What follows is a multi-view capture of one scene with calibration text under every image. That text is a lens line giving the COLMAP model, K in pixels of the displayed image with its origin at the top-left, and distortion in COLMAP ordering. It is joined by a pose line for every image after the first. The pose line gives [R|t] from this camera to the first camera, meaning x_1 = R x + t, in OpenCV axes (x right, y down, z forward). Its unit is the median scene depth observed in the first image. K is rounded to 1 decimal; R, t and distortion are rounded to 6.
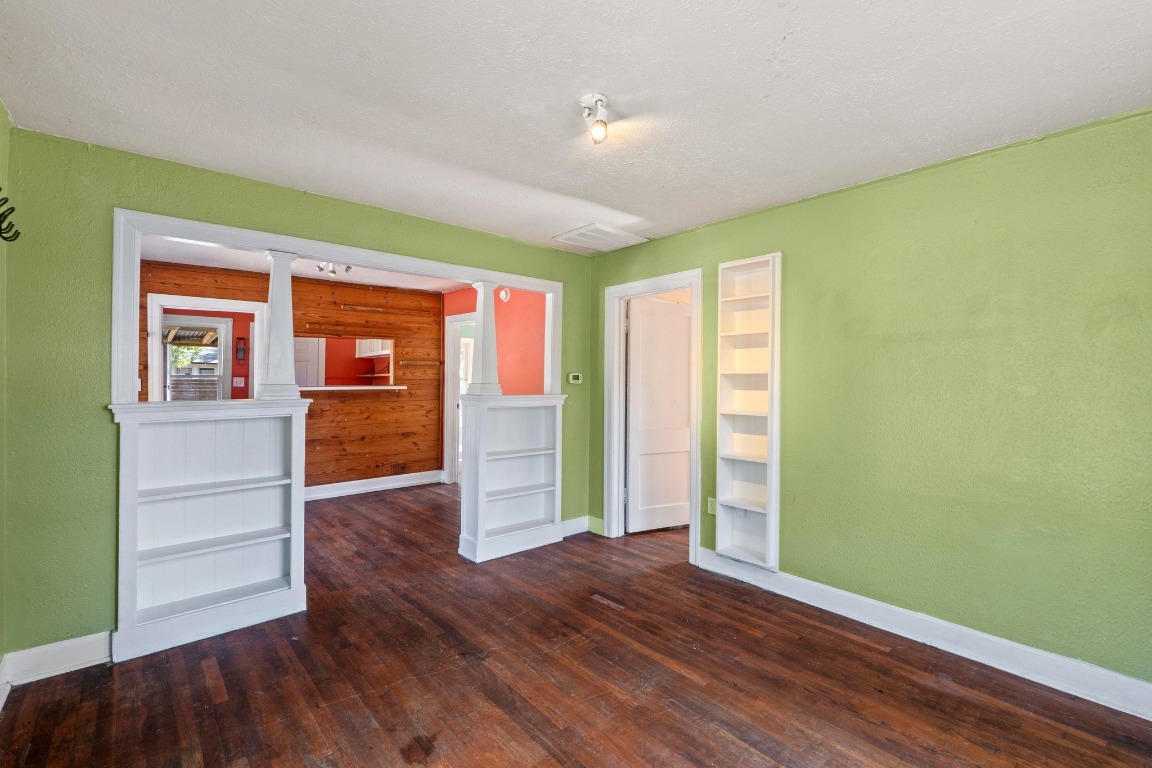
lens RADIAL K [[499.0, 0, 573.9], [0, 499.0, 382.7], [0, 0, 1]] dist [-0.001151, -0.000489]
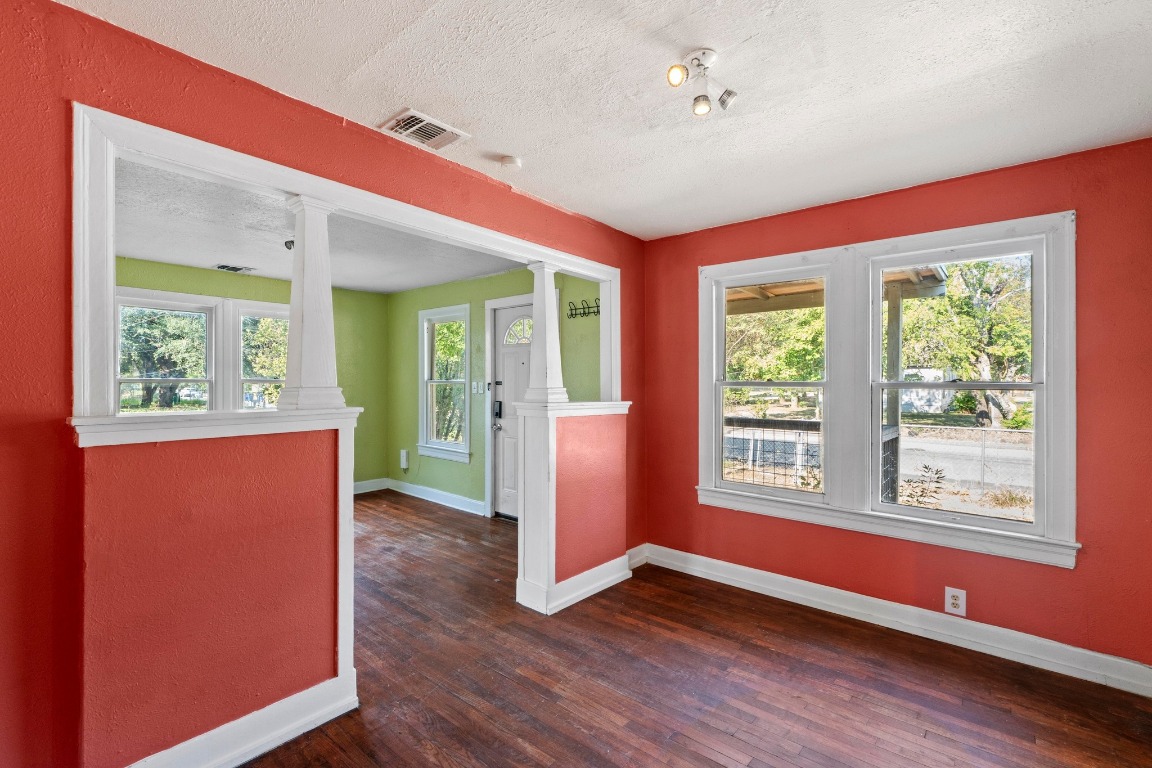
lens RADIAL K [[499.0, 0, 565.7], [0, 499.0, 385.0], [0, 0, 1]] dist [-0.001151, -0.000489]
pose [[-0.992165, -0.007746, -0.124697, -0.239924], [-0.007540, 0.999969, -0.002123, -0.001008], [0.124710, -0.001166, -0.992193, 0.976143]]
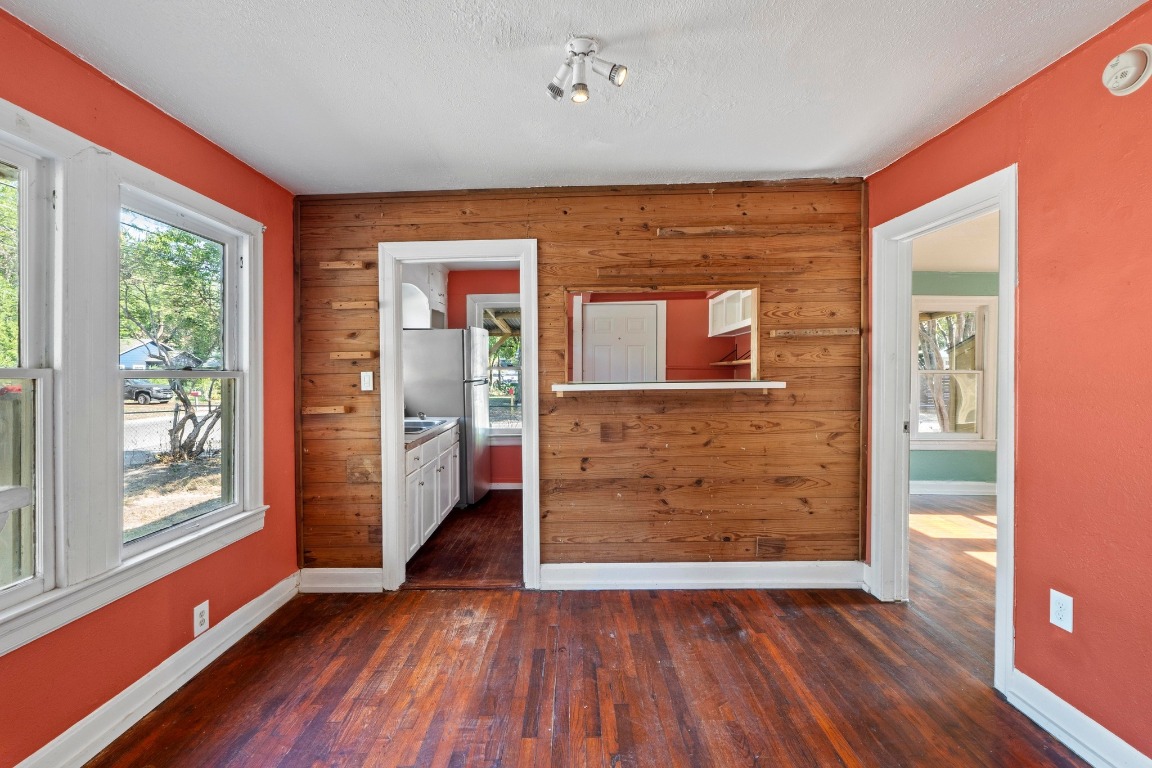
lens RADIAL K [[499.0, 0, 570.5], [0, 499.0, 378.5], [0, 0, 1]] dist [-0.001151, -0.000489]
pose [[0.738422, -0.002560, -0.674334, -0.164795], [0.007866, 0.999957, 0.004817, -0.000270], [0.674293, -0.008861, 0.738411, 0.508211]]
